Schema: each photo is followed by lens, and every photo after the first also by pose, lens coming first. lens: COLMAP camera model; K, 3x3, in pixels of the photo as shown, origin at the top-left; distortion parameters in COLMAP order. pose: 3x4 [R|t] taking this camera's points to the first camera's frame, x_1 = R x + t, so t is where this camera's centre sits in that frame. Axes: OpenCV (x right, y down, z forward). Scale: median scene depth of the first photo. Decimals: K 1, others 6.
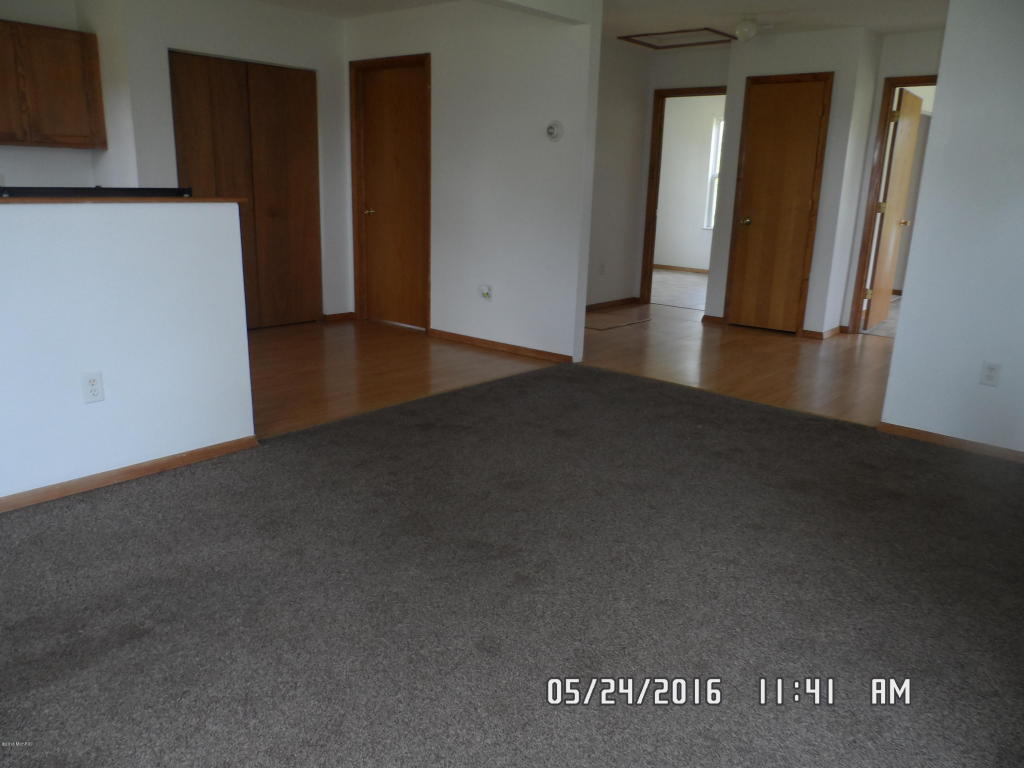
lens RADIAL K [[775.6, 0, 512.5], [0, 775.6, 386.4], [0, 0, 1]] dist [-0.025232, 0.007381]
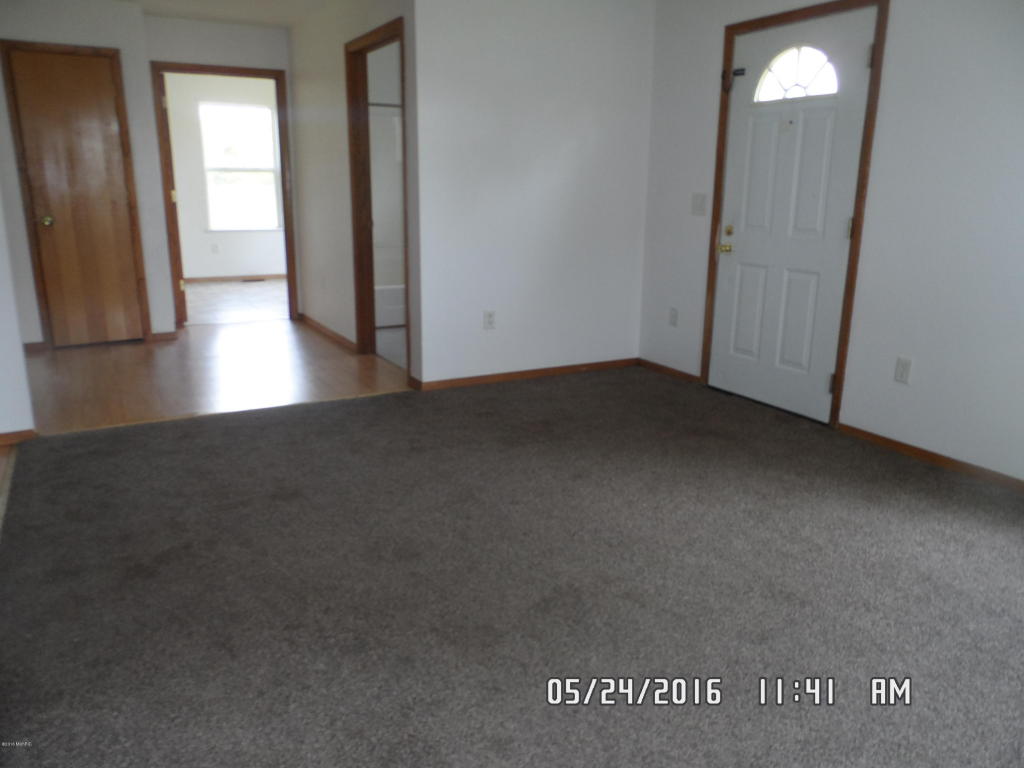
lens RADIAL K [[775.6, 0, 513.5], [0, 775.6, 383.7], [0, 0, 1]] dist [-0.025232, 0.007381]
pose [[0.351759, -0.263974, 0.898100, -0.538983], [0.245104, 0.951916, 0.183792, -0.139196], [-0.903432, 0.155477, 0.399547, 0.454483]]
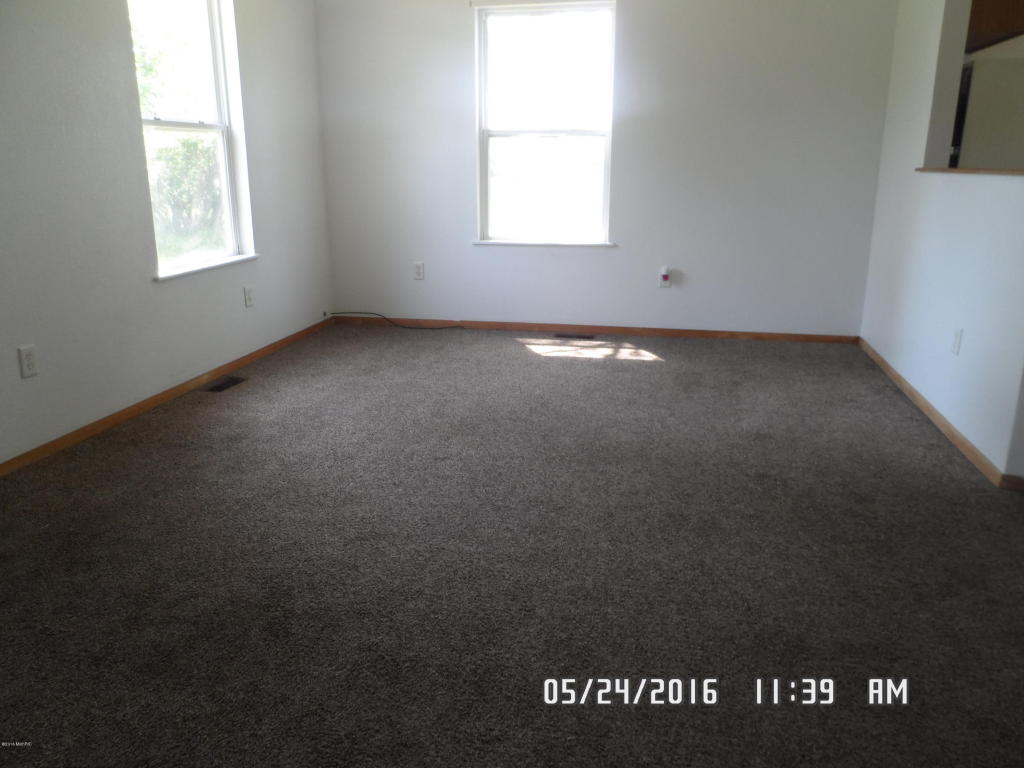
lens RADIAL K [[775.6, 0, 511.7], [0, 775.6, 384.1], [0, 0, 1]] dist [-0.025232, 0.007381]
pose [[-0.872306, 0.089246, -0.480748, 0.442269], [-0.162519, 0.874384, 0.457208, -0.278200], [0.461162, 0.476956, -0.748226, 1.218920]]
